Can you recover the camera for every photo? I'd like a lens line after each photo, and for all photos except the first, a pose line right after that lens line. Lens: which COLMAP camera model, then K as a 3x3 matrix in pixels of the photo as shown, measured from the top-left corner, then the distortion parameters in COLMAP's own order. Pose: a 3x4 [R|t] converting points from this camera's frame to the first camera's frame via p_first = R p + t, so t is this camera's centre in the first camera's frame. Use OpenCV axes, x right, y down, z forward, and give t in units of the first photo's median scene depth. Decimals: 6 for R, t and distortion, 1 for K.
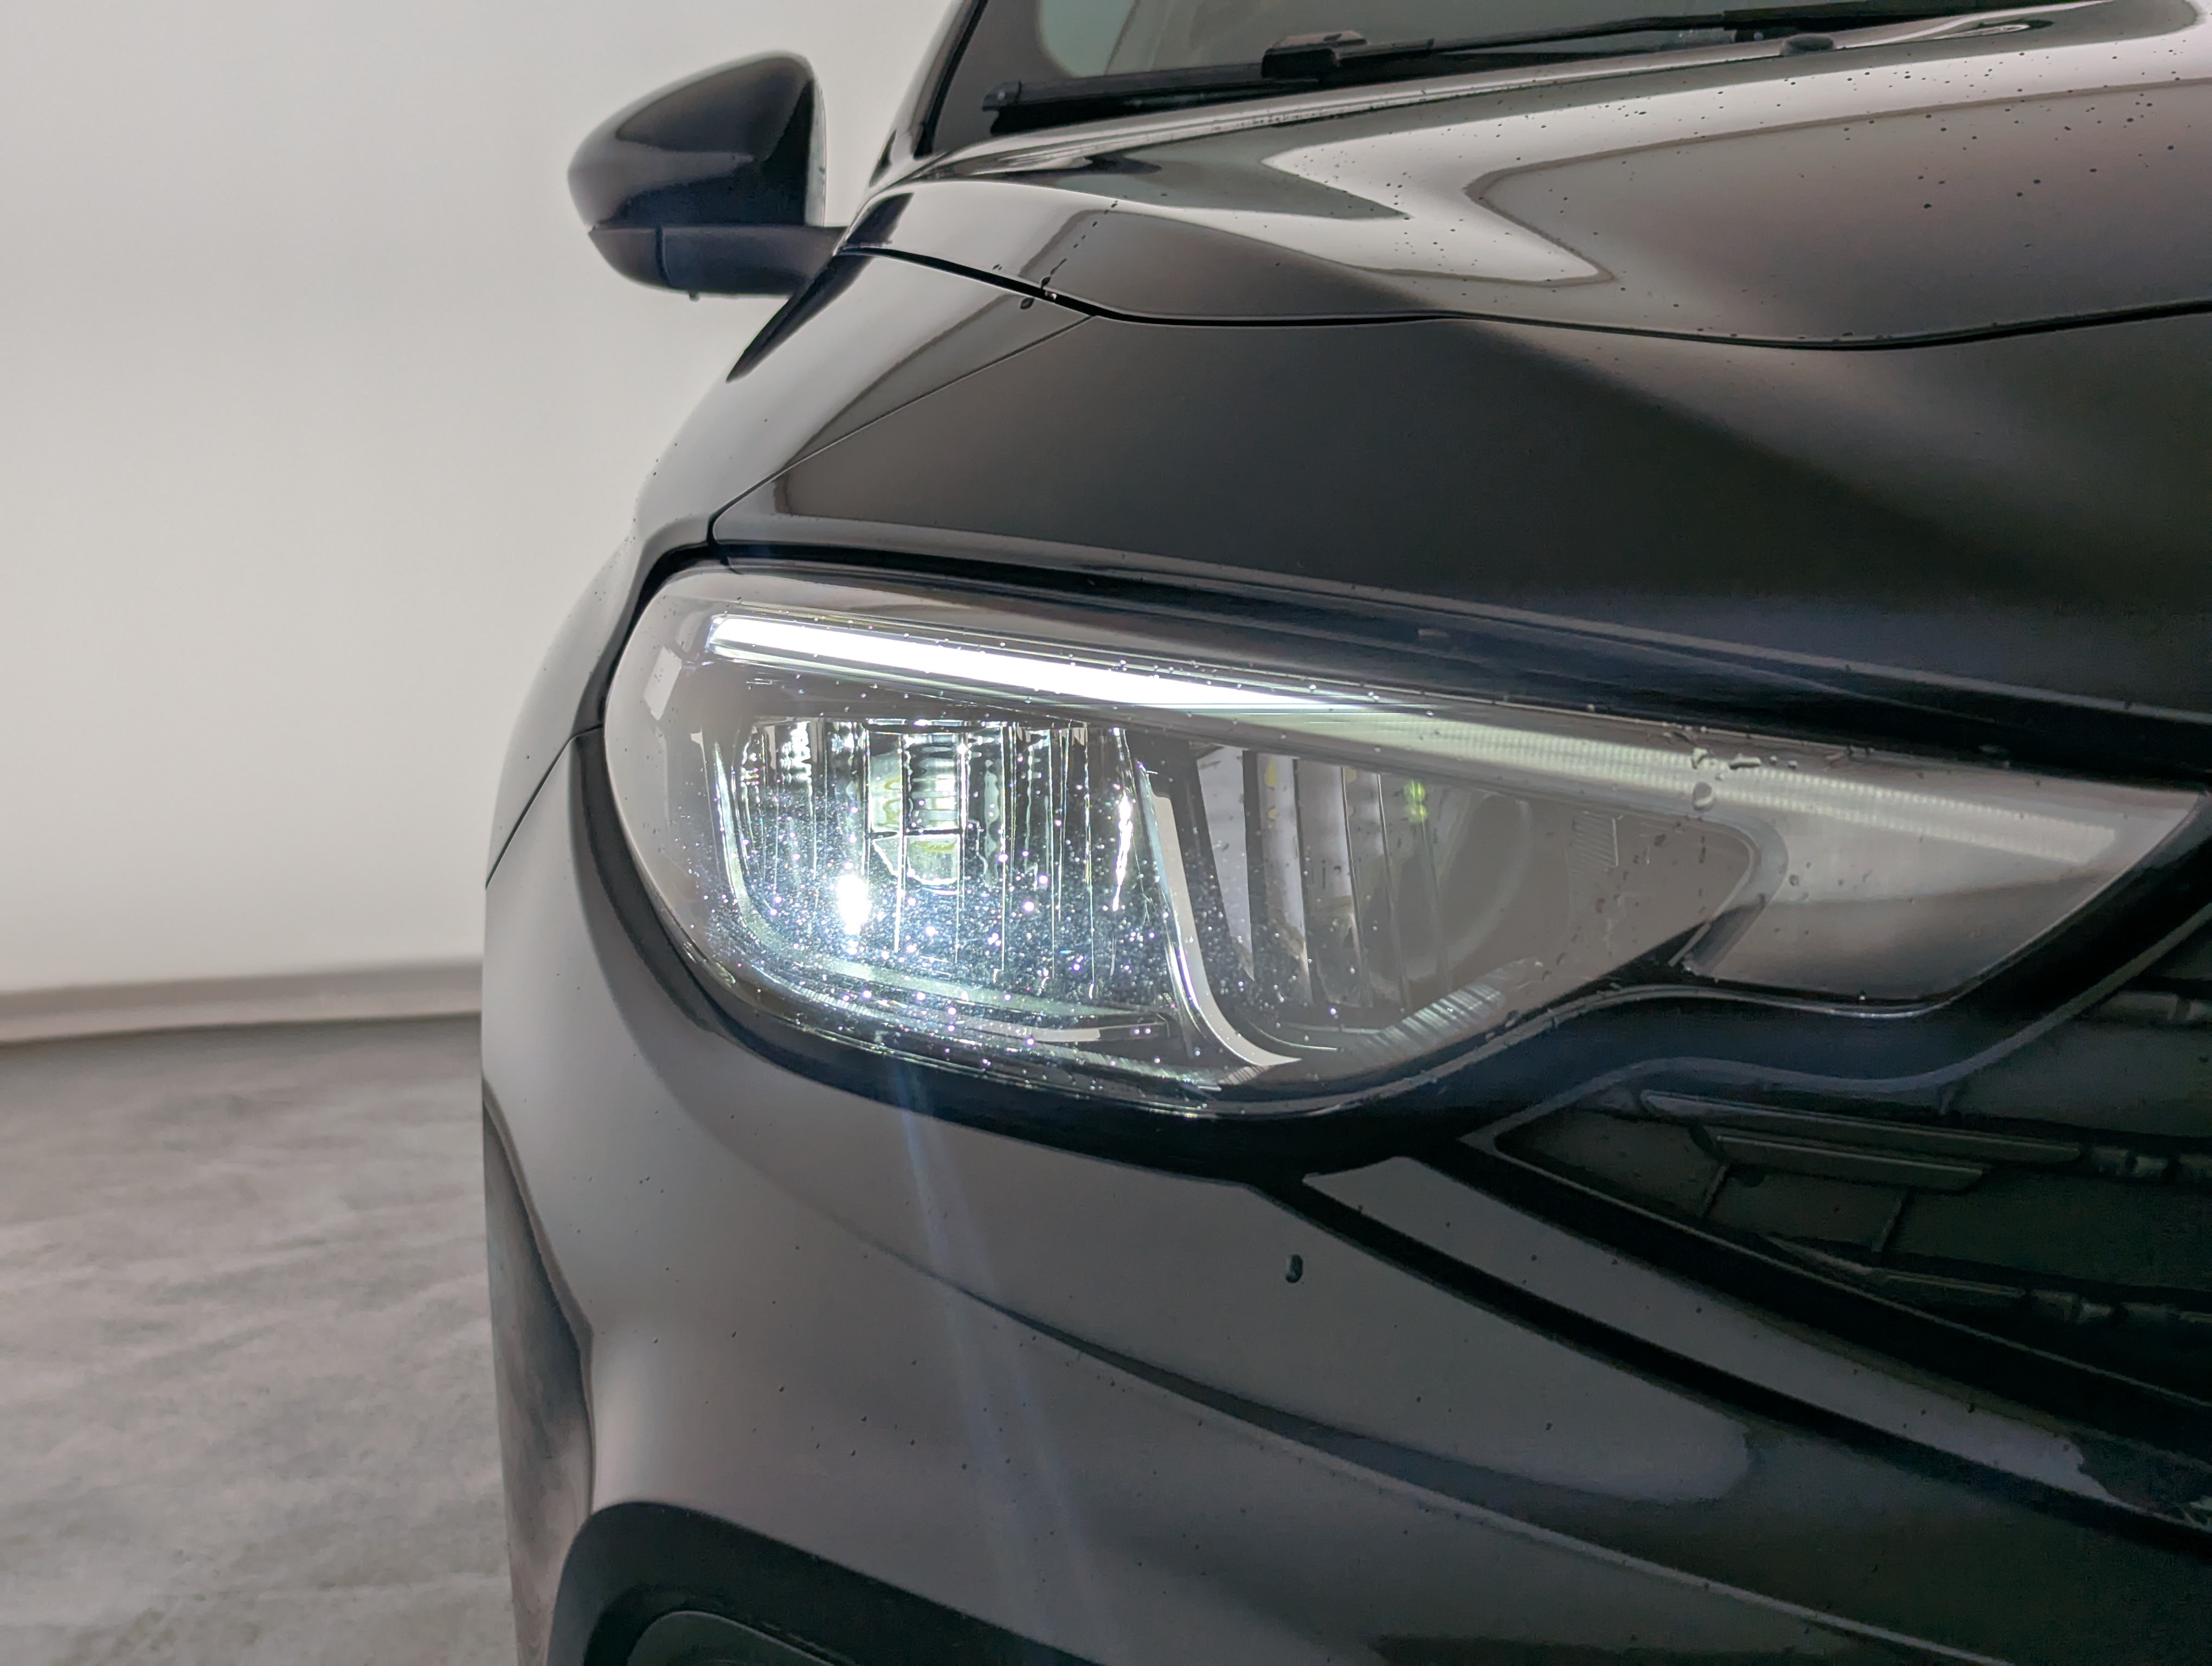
lens RADIAL K [[3125.0, 0, 1089.7], [0, 3125.0, 848.6], [0, 0, 1]] dist [0.061705, 0.000000]
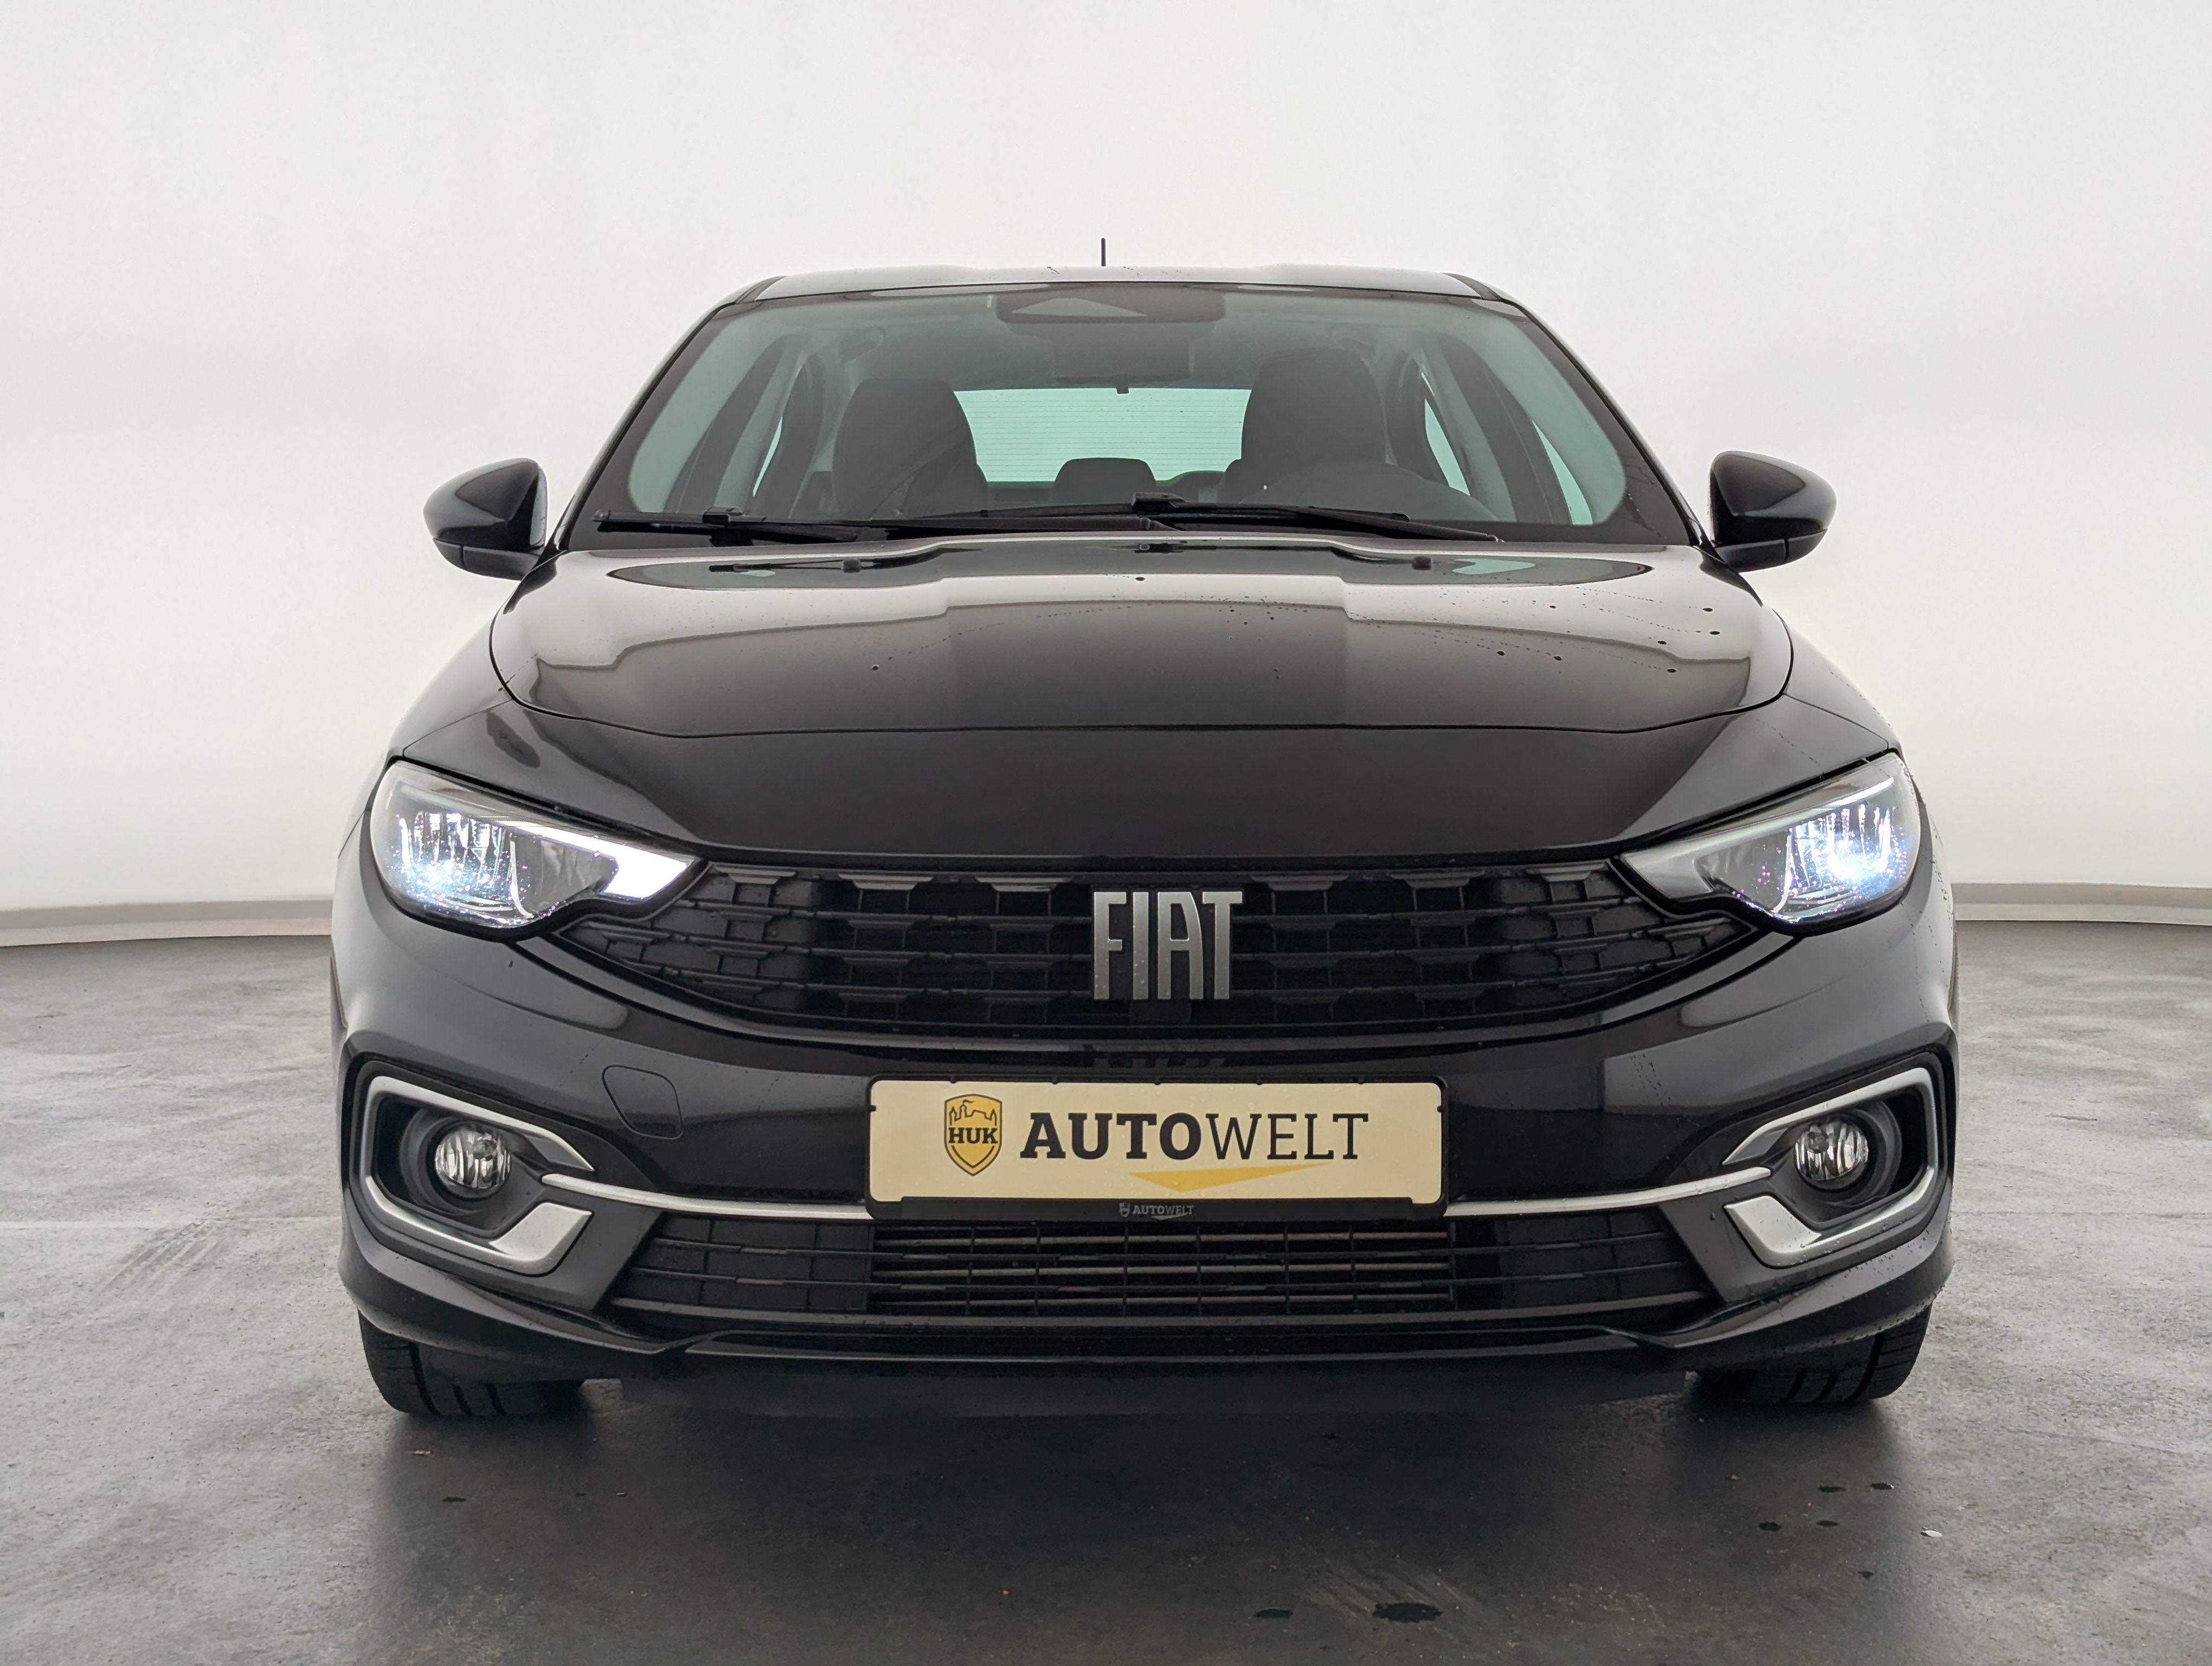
lens RADIAL K [[3125.0, 0, 1119.6], [0, 3125.0, 818.1], [0, 0, 1]] dist [0.061705, 0.000000]
pose [[0.999351, 0.035587, 0.005626, 0.222276], [-0.035593, 0.999366, 0.000925, -0.023425], [-0.005589, -0.001124, 0.999984, -0.829012]]
